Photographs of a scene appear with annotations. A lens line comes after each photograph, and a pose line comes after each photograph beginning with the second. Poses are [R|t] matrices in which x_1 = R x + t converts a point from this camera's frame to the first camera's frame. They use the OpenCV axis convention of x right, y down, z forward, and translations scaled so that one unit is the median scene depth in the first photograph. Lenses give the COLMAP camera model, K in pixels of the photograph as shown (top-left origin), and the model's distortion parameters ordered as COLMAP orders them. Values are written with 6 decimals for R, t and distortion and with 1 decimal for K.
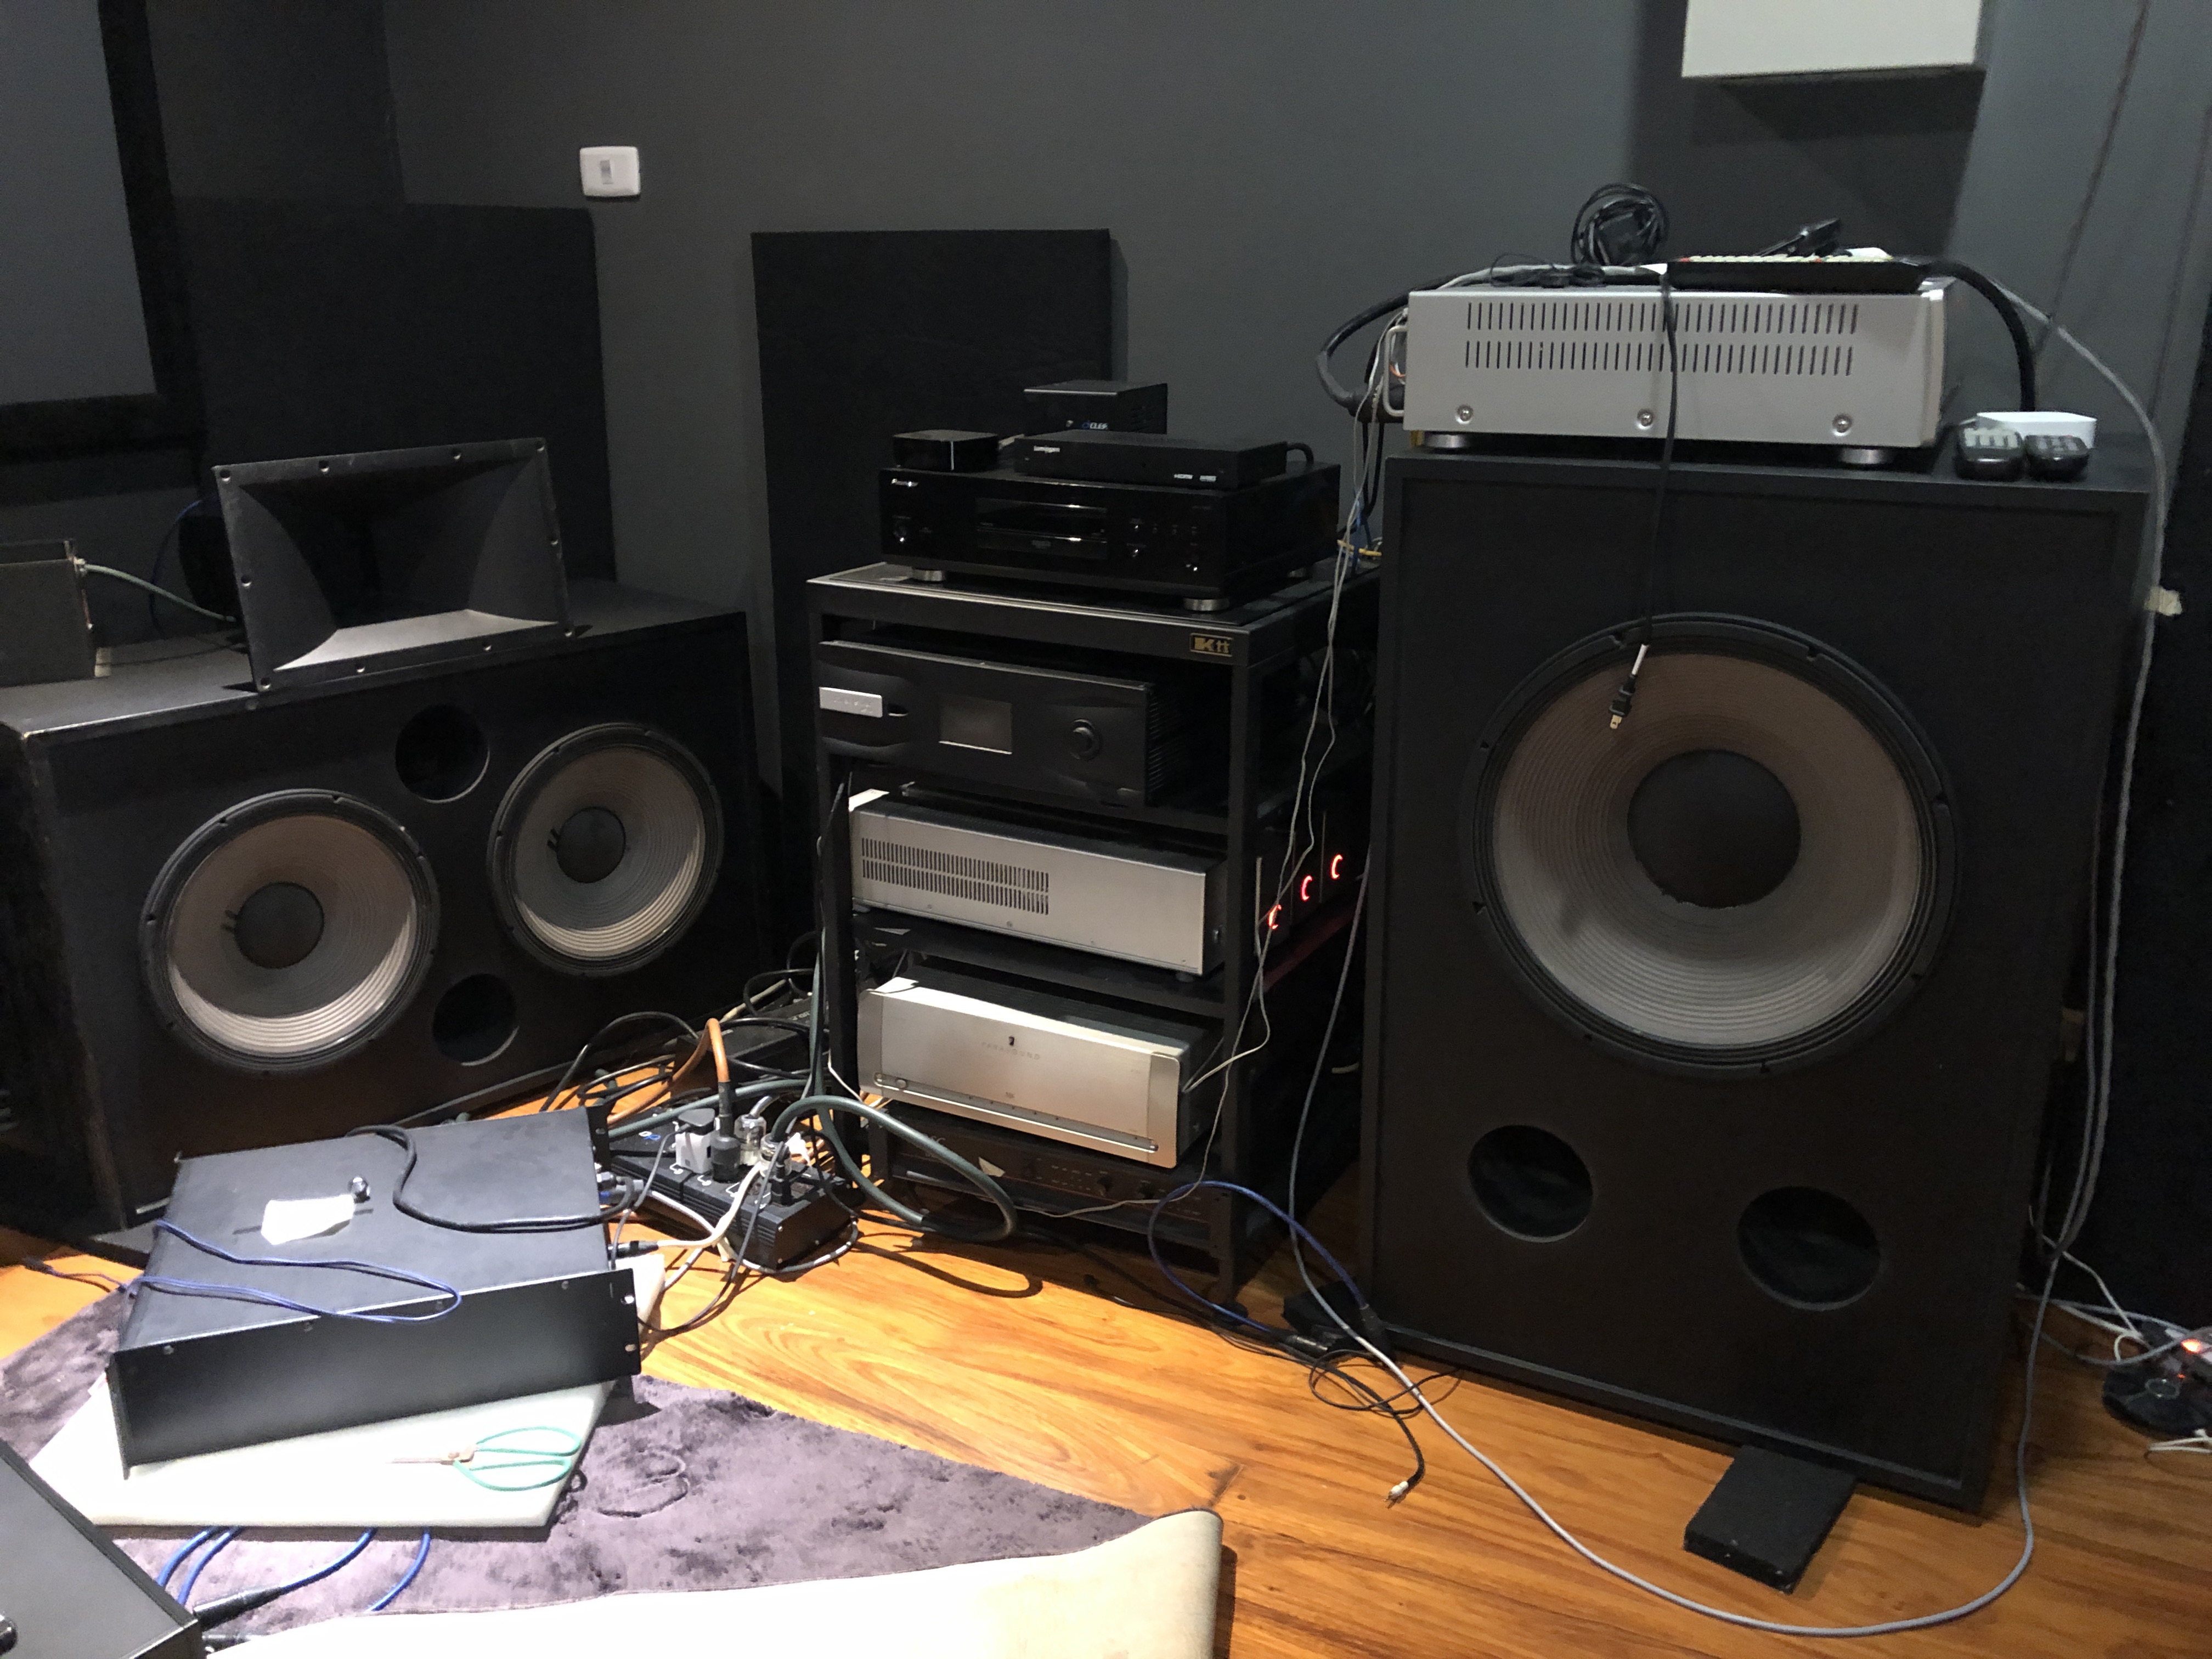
lens RADIAL K [[1828.1, 0, 1106.9], [0, 1828.1, 816.6], [0, 0, 1]] dist [0.016687, 0.000654]
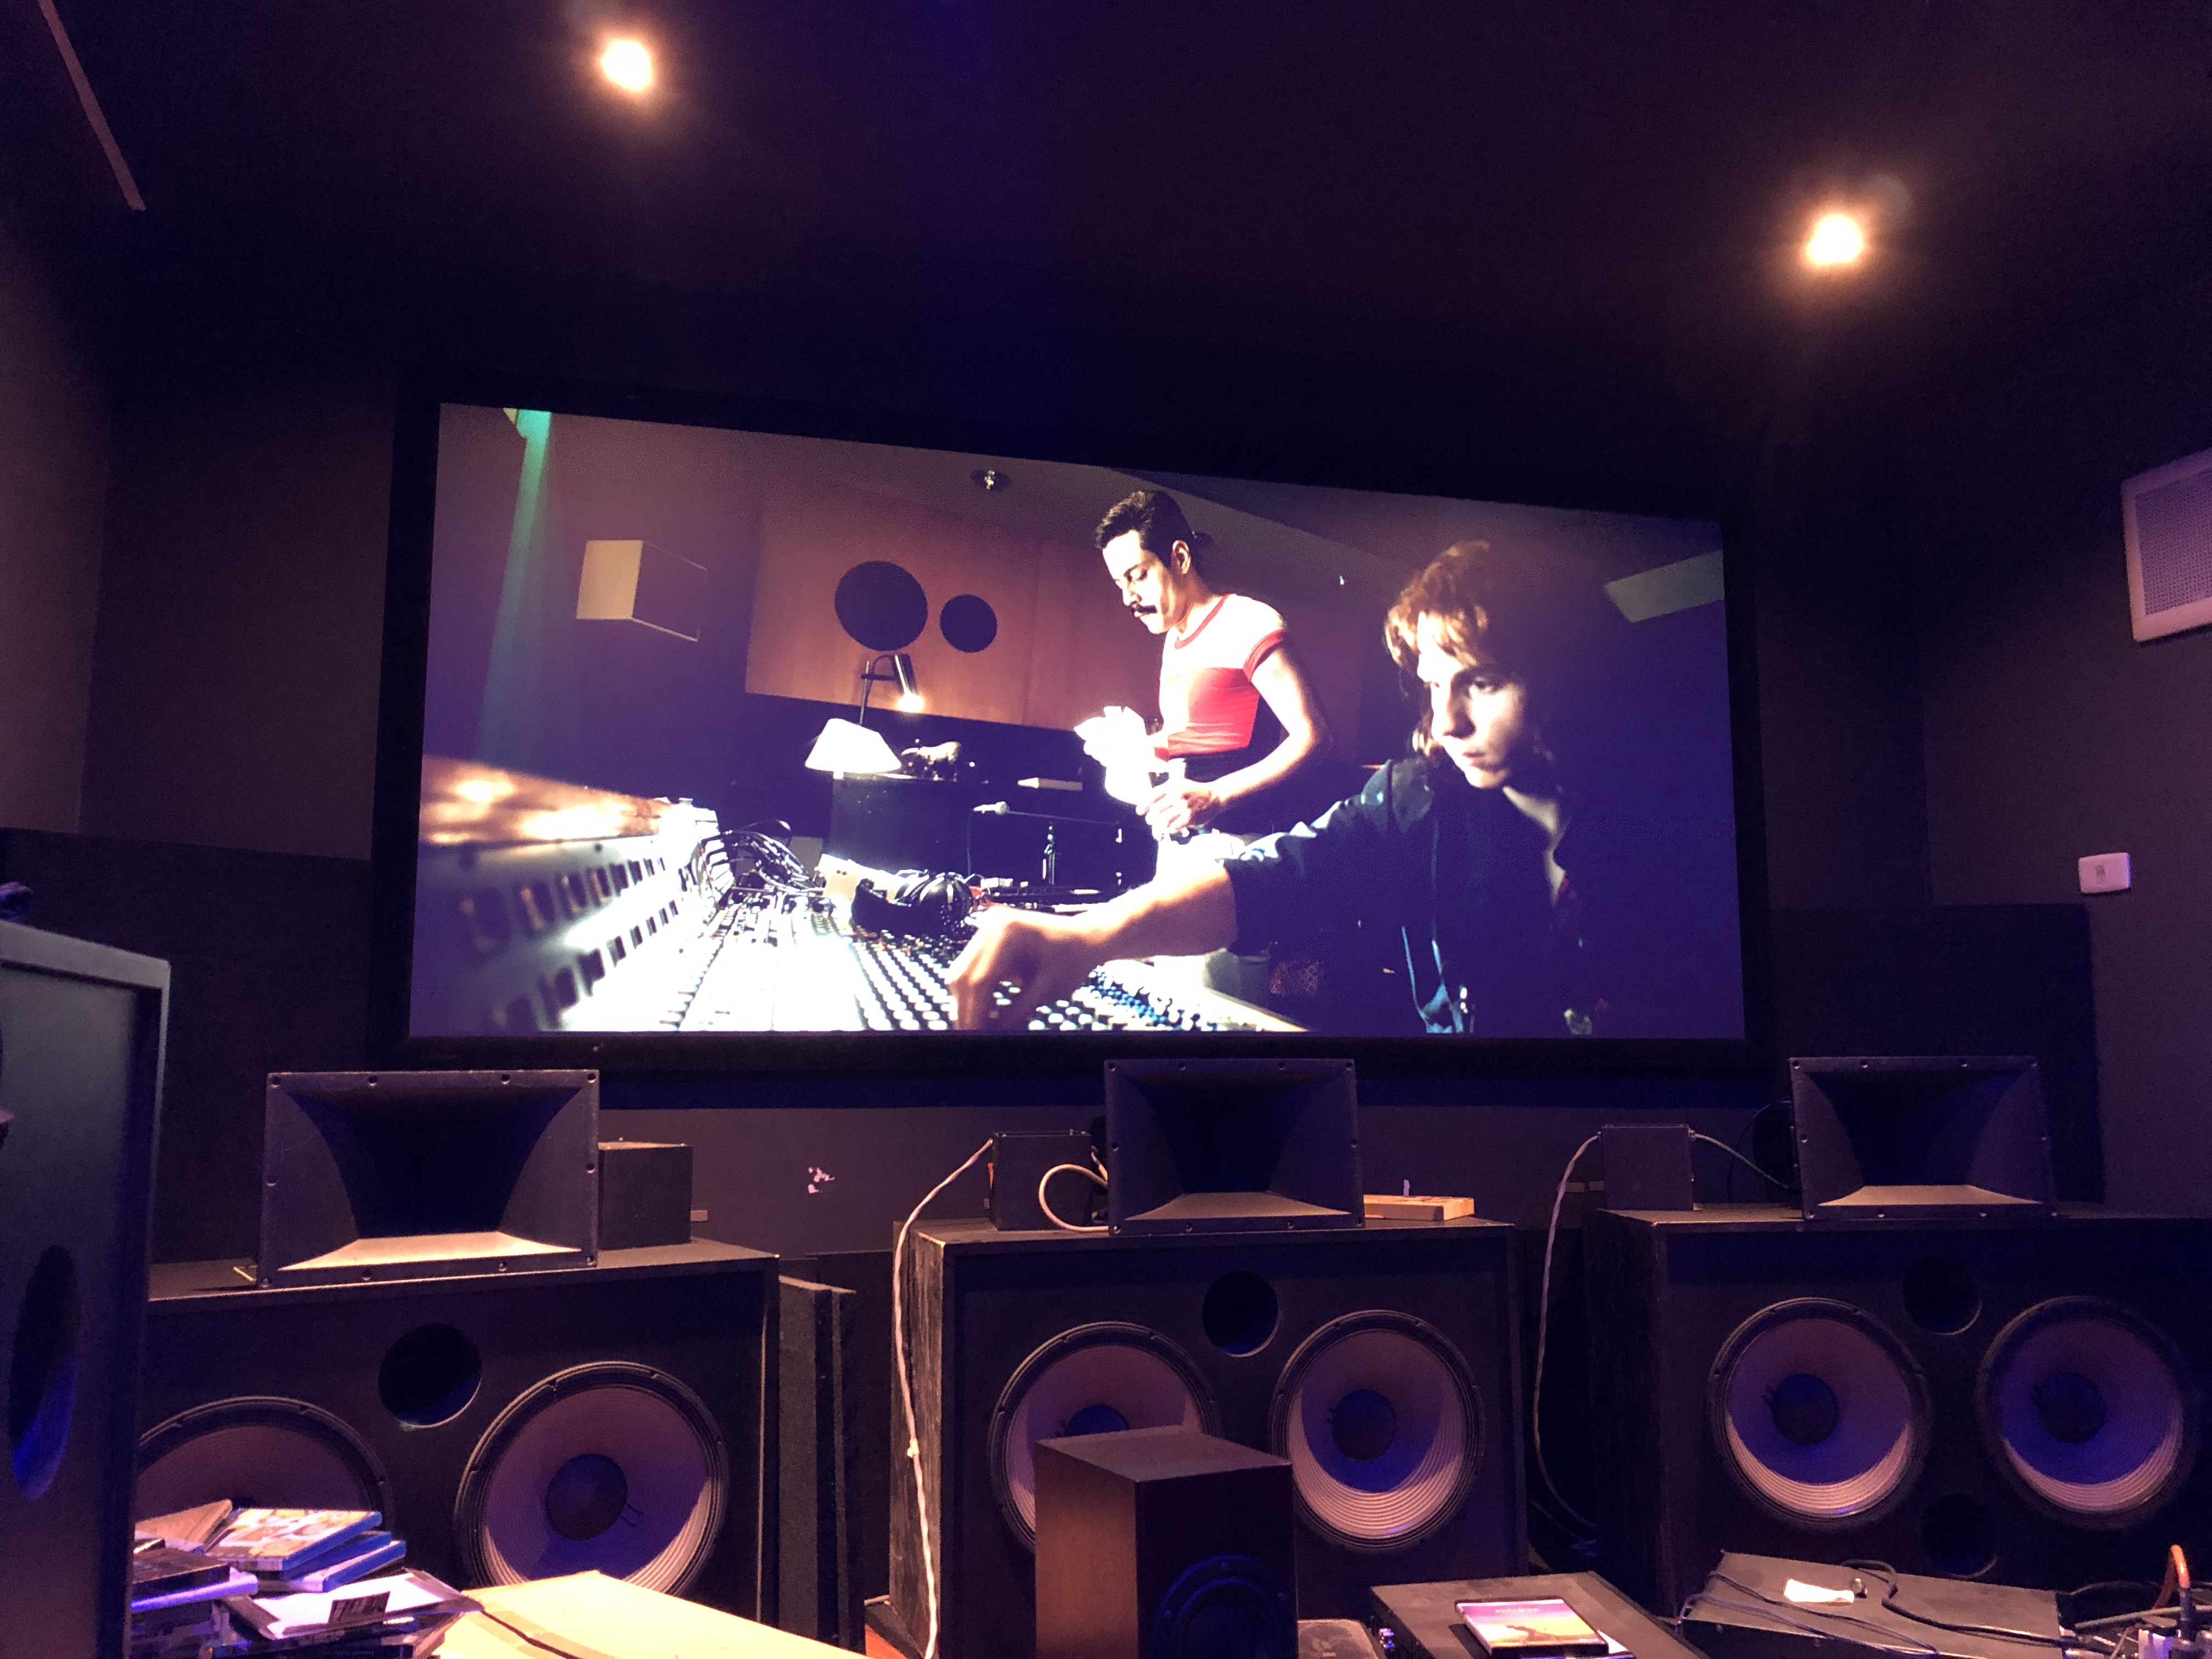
lens RADIAL K [[1816.8, 0, 1065.1], [0, 1816.8, 825.0], [0, 0, 1]] dist [-0.006682, -0.009763]
pose [[0.705117, -0.093297, -0.702926, 0.129254], [-0.213430, 0.917412, -0.335861, 0.236110], [0.676208, 0.386847, 0.626971, -0.342631]]
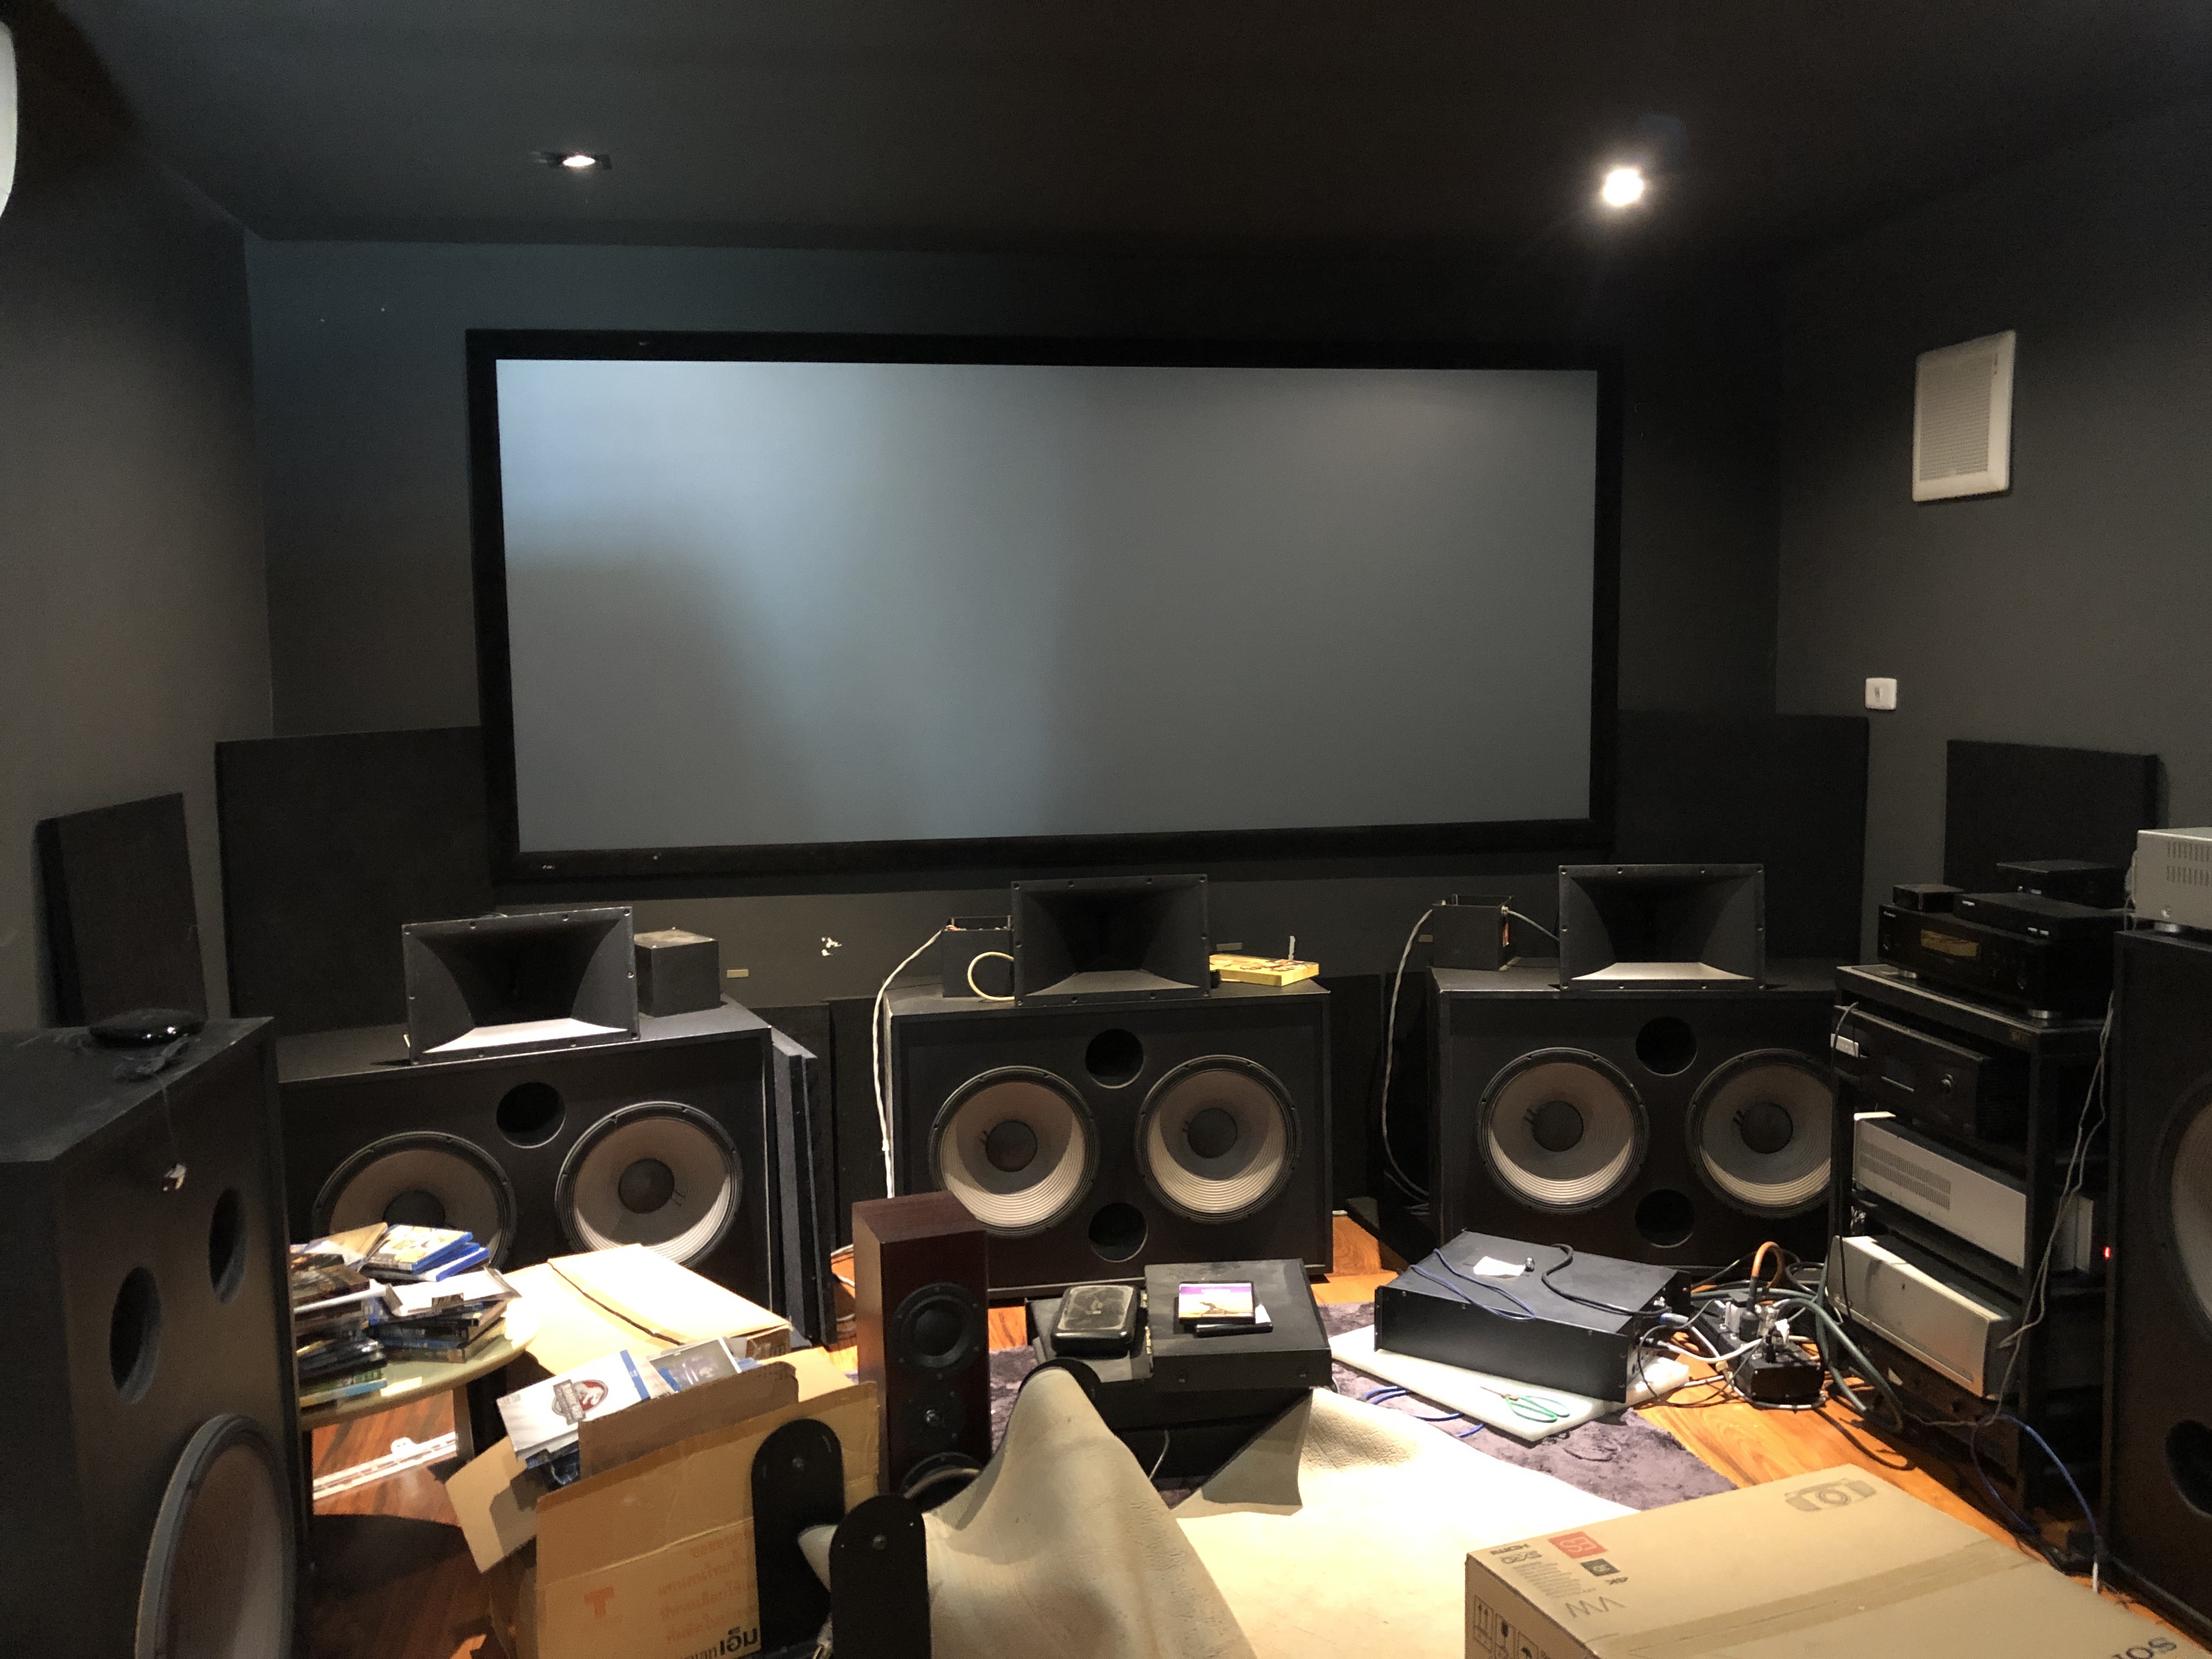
lens RADIAL K [[1828.1, 0, 1106.9], [0, 1828.1, 816.6], [0, 0, 1]] dist [0.016687, 0.000654]
pose [[0.625525, 0.069788, -0.777076, 0.642177], [-0.223001, 0.970433, -0.092356, 0.032060], [0.747656, 0.231060, 0.622593, -0.486944]]
